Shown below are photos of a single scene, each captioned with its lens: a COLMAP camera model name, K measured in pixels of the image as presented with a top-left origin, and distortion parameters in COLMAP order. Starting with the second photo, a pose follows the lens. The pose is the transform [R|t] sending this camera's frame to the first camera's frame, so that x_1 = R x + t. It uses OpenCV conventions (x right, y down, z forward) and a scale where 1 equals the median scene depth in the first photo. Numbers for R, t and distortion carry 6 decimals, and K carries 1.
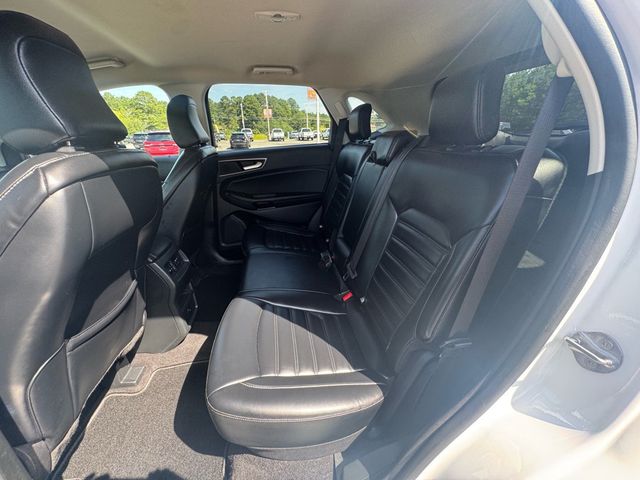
lens RADIAL K [[256.8, 0, 320.0], [0, 256.8, 240.0], [0, 0, 1]] dist [-0.006643, 0.000560]
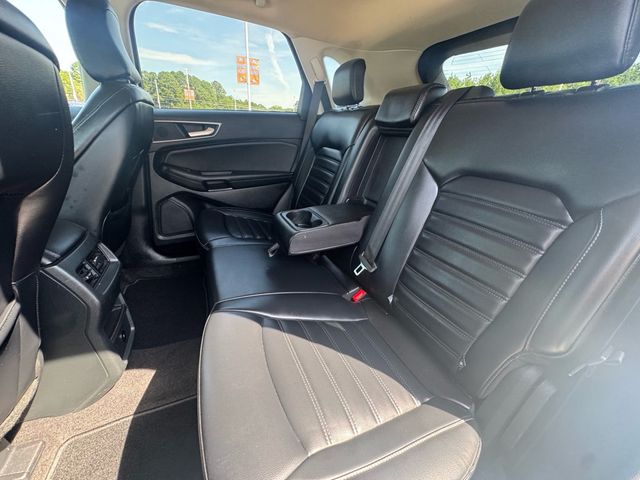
lens RADIAL K [[256.8, 0, 320.0], [0, 256.8, 240.0], [0, 0, 1]] dist [-0.006643, 0.000560]
pose [[0.966438, -0.029454, 0.255206, -0.158694], [0.023296, 0.999361, 0.027121, 0.021464], [-0.255842, -0.020265, 0.966506, 0.217209]]
